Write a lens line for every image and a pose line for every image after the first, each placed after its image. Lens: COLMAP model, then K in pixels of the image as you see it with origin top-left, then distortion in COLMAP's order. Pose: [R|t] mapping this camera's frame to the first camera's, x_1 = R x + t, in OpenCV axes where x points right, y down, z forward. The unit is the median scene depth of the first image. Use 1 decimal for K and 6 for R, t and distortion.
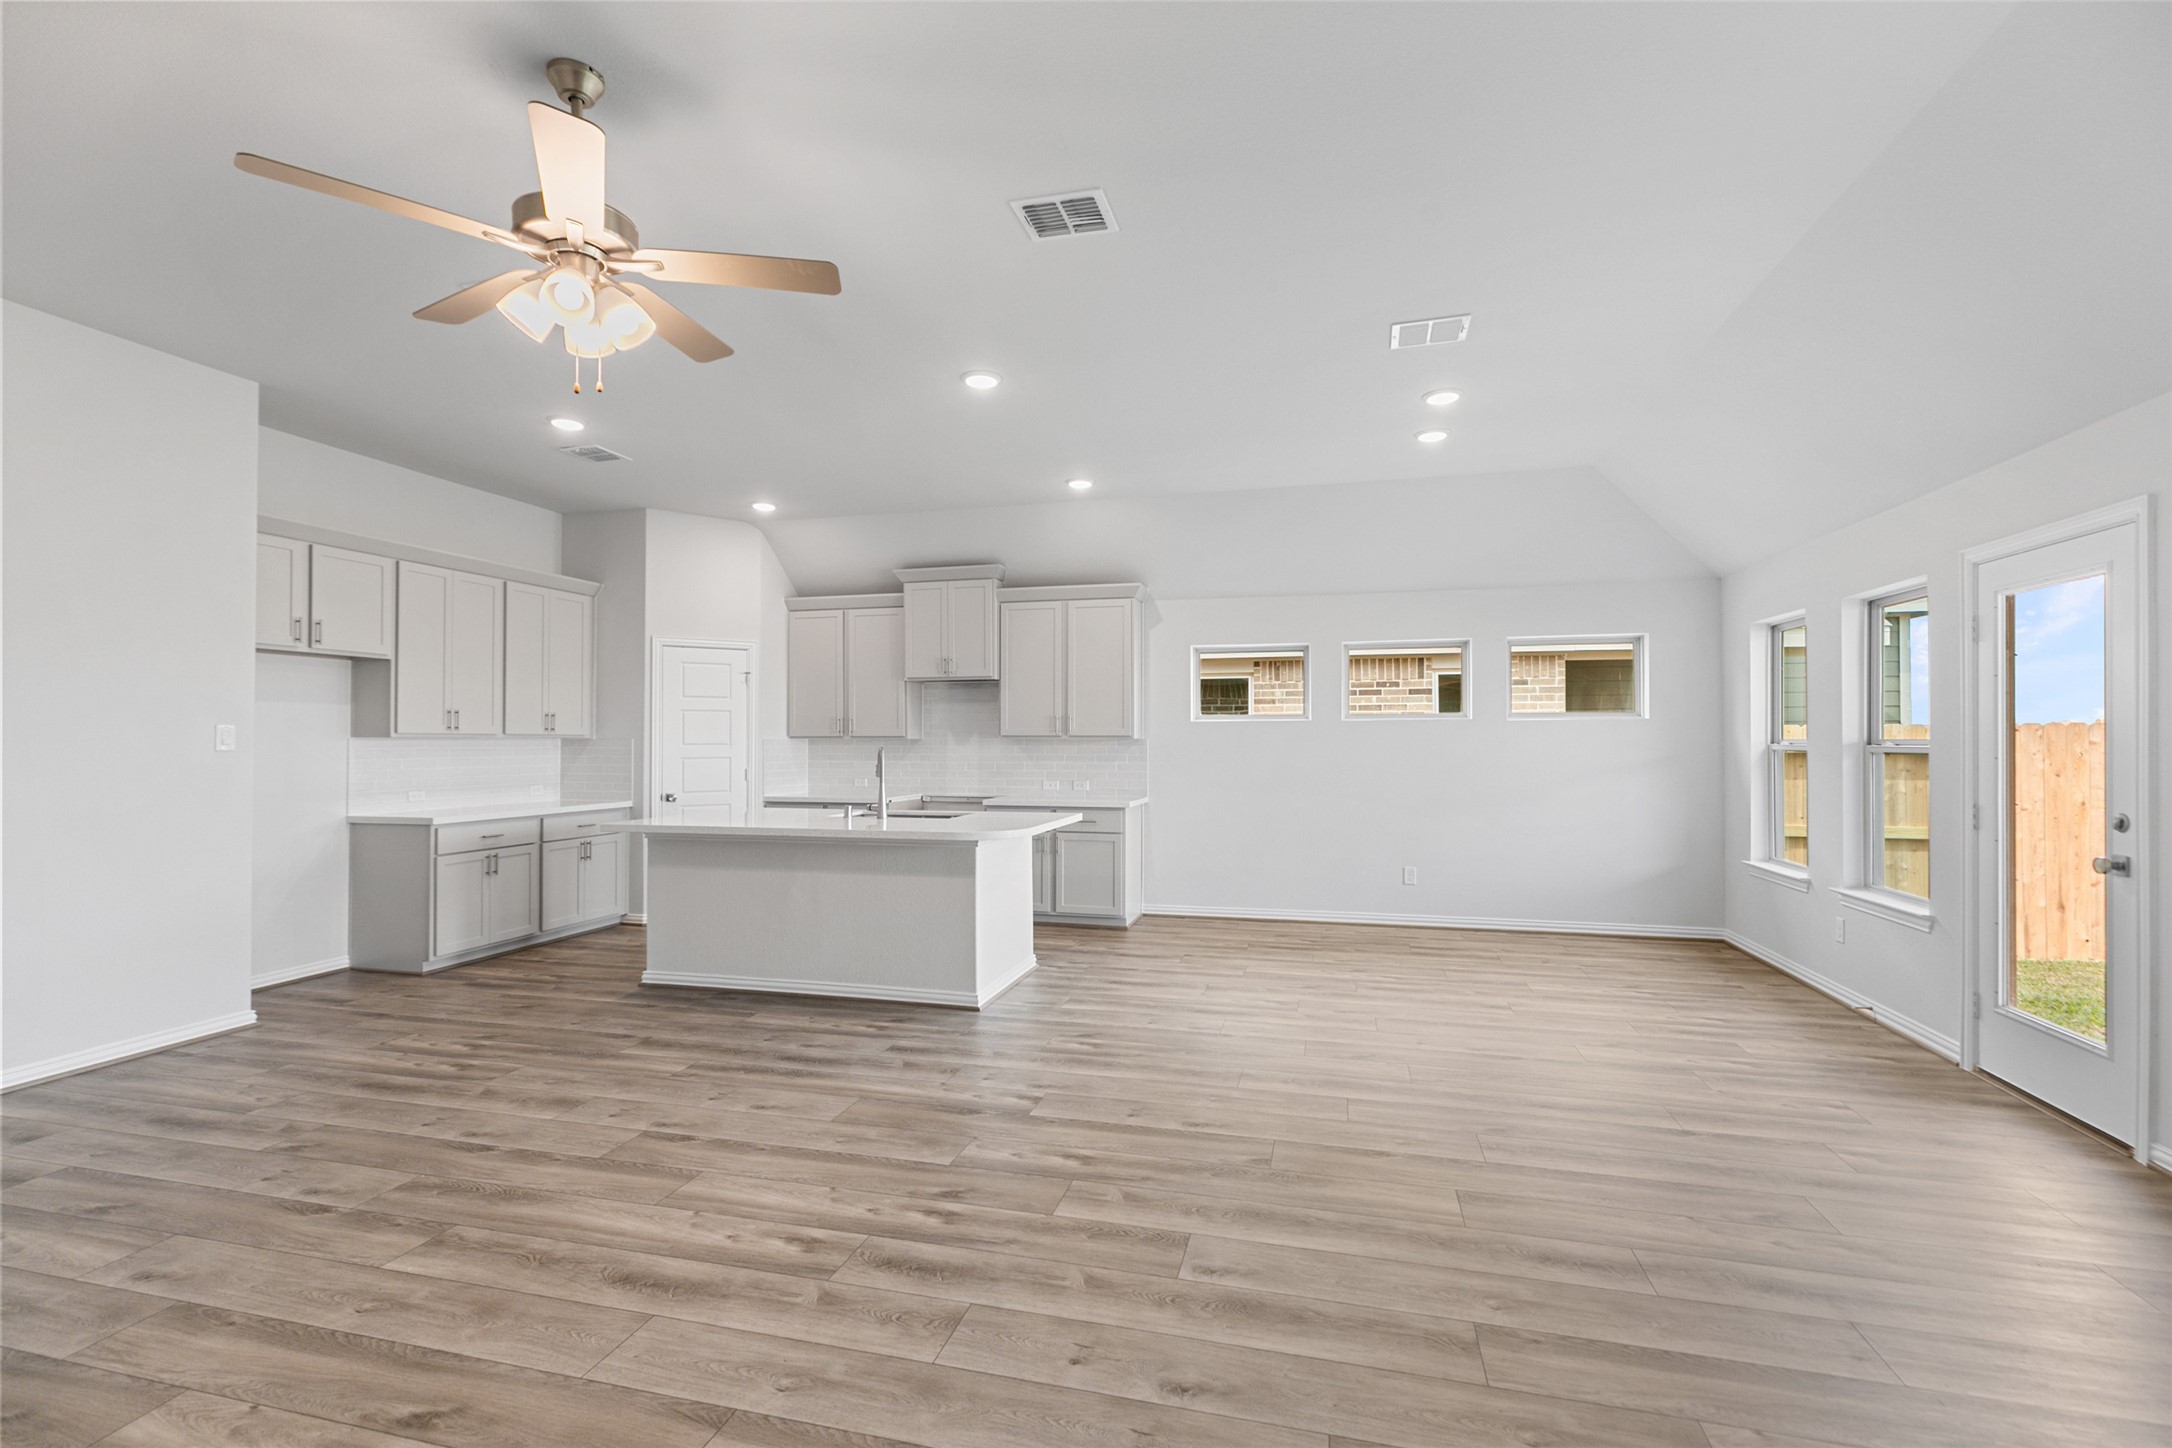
lens RADIAL K [[988.0, 0, 1084.8], [0, 988.0, 729.4], [0, 0, 1]] dist [0.004387, 0.000275]
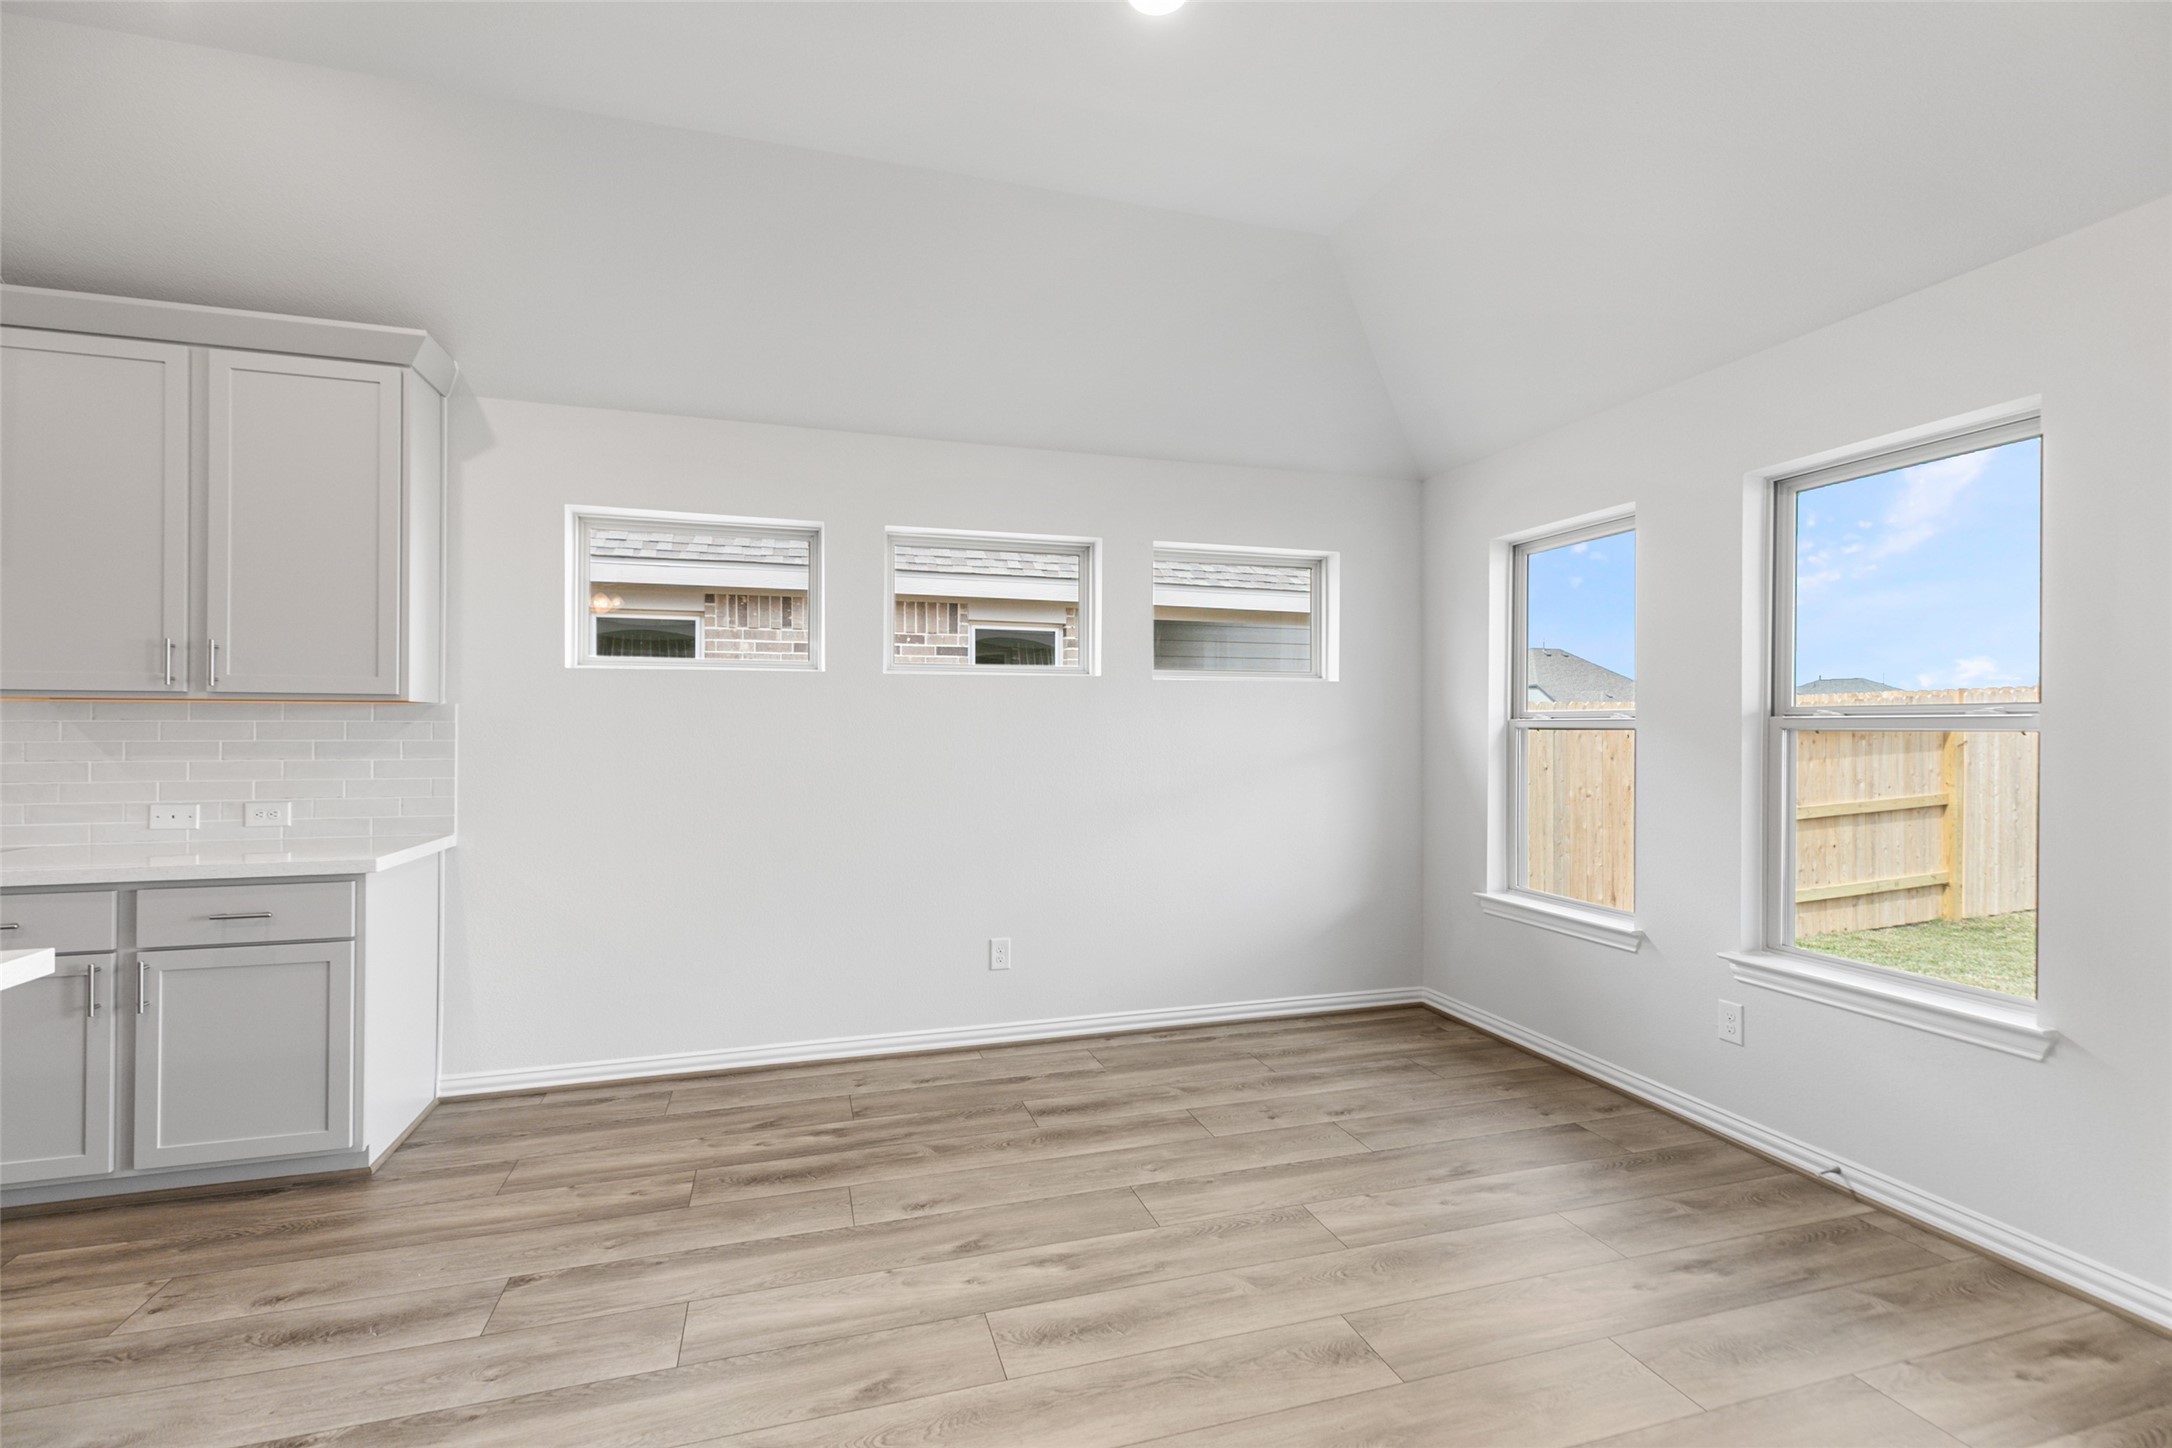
lens RADIAL K [[988.0, 0, 1084.8], [0, 988.0, 729.4], [0, 0, 1]] dist [0.004387, 0.000275]
pose [[0.857767, 0.001781, 0.514035, 0.136392], [-0.007682, 0.999927, 0.009355, 0.025593], [-0.513980, -0.011973, 0.857718, 0.826948]]
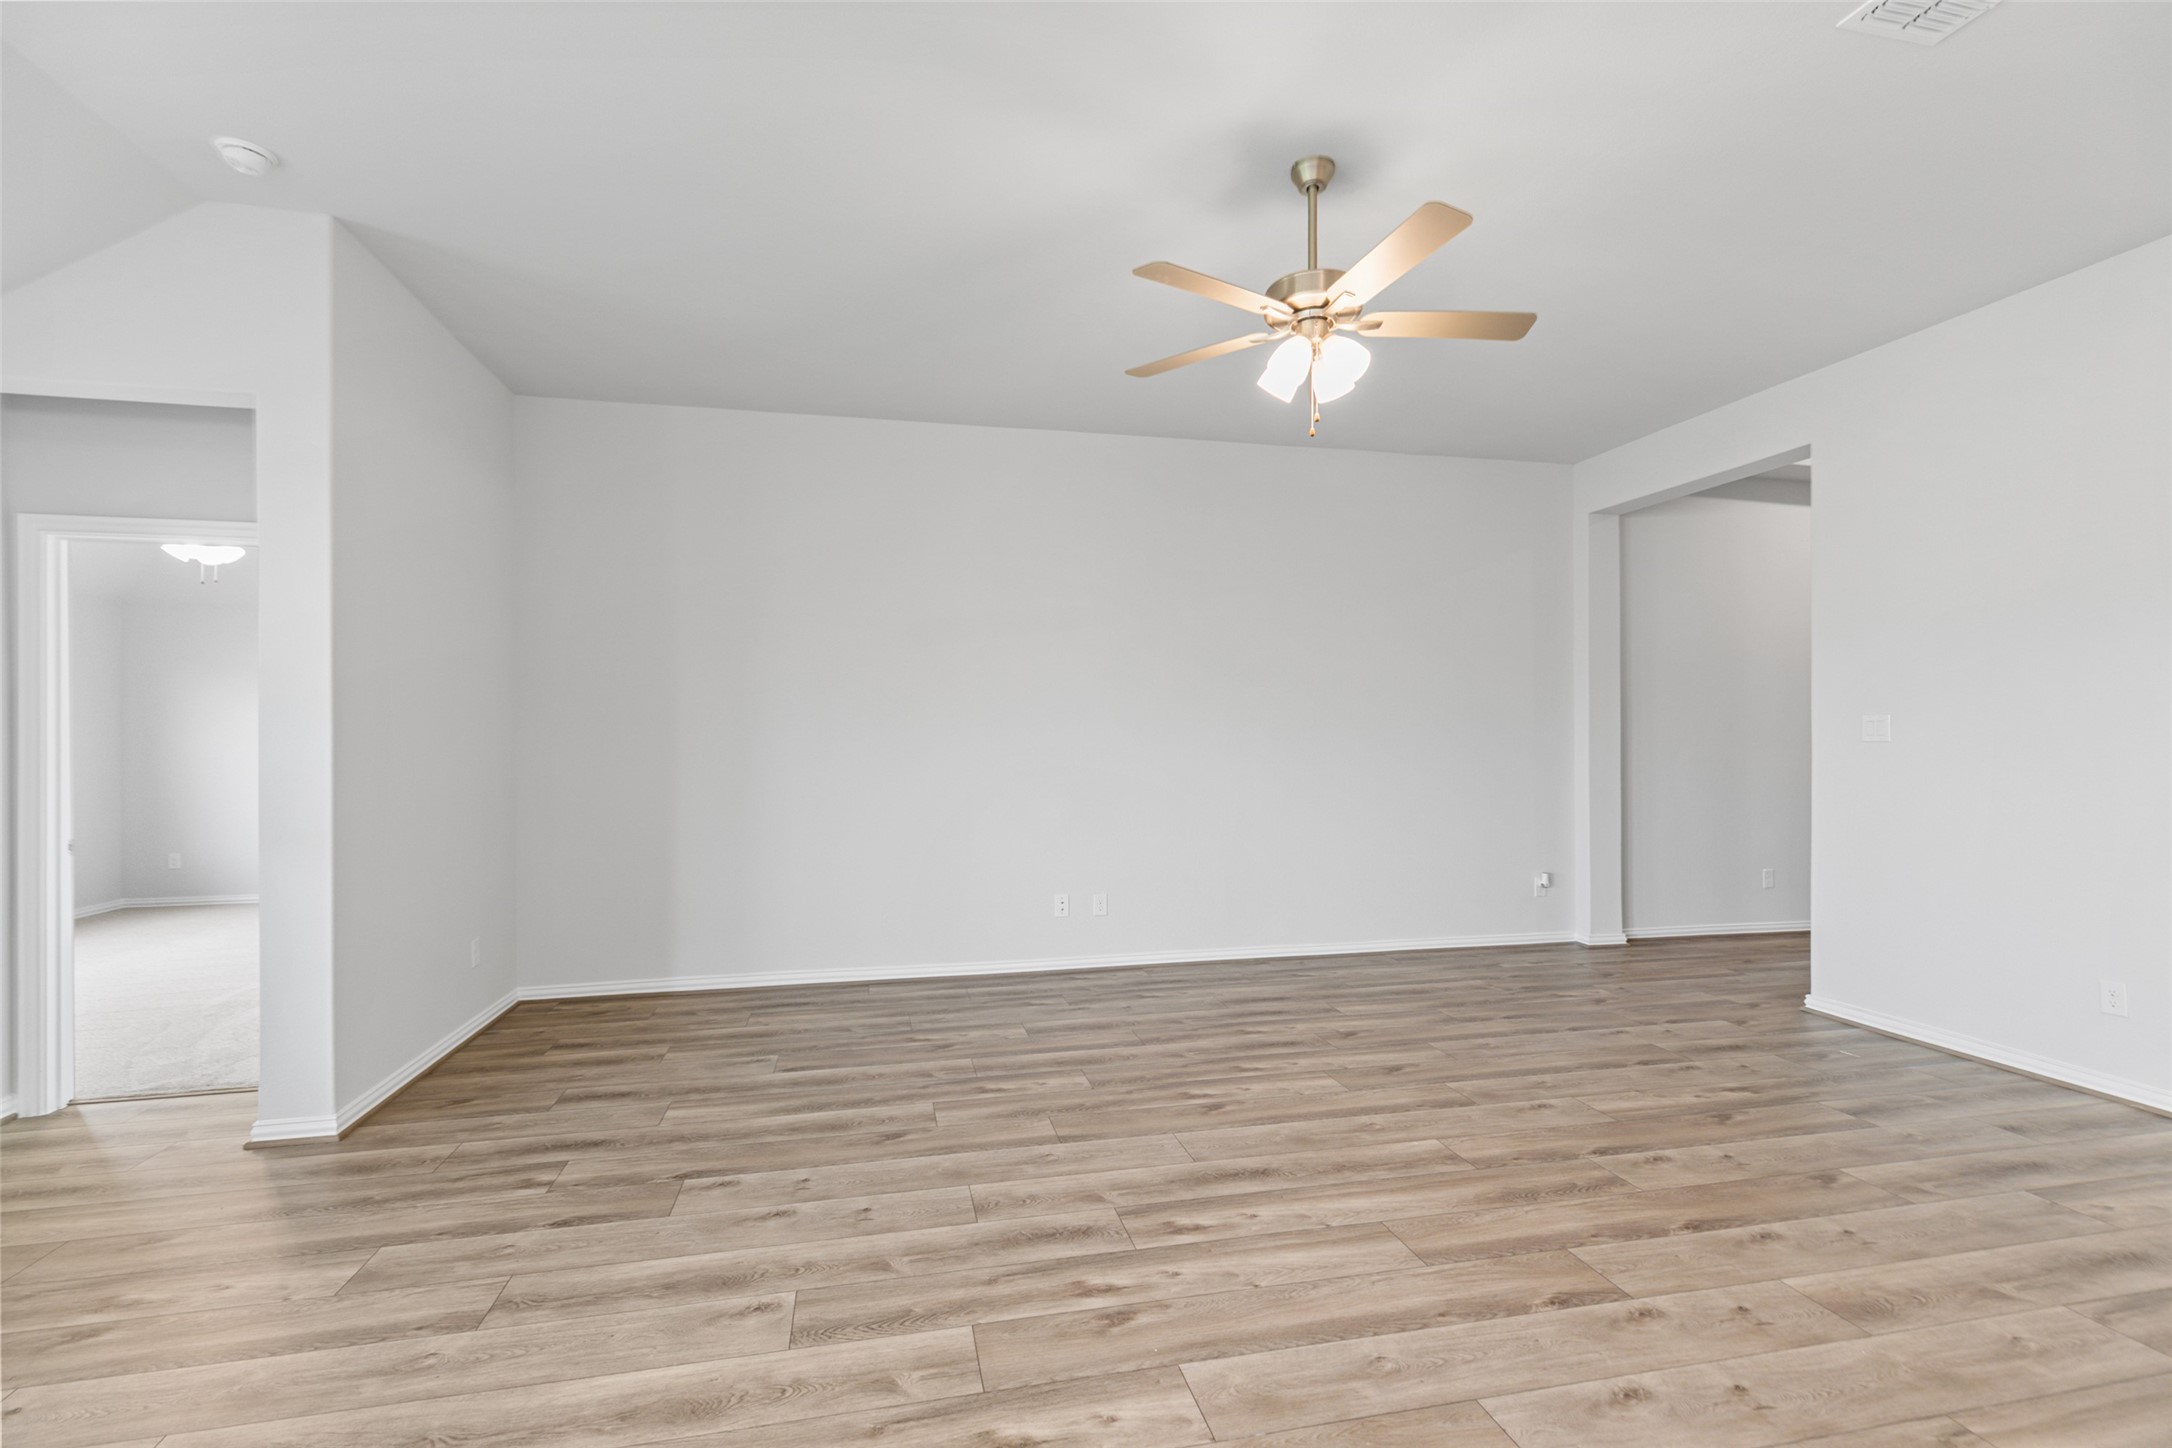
lens RADIAL K [[964.1, 0, 1074.0], [0, 964.1, 721.2], [0, 0, 1]] dist [0.003191, -0.000107]
pose [[-0.893322, -0.003049, -0.449406, 0.159433], [0.009123, 0.999648, -0.024917, 0.017893], [0.449324, -0.026359, -0.892980, 1.142592]]
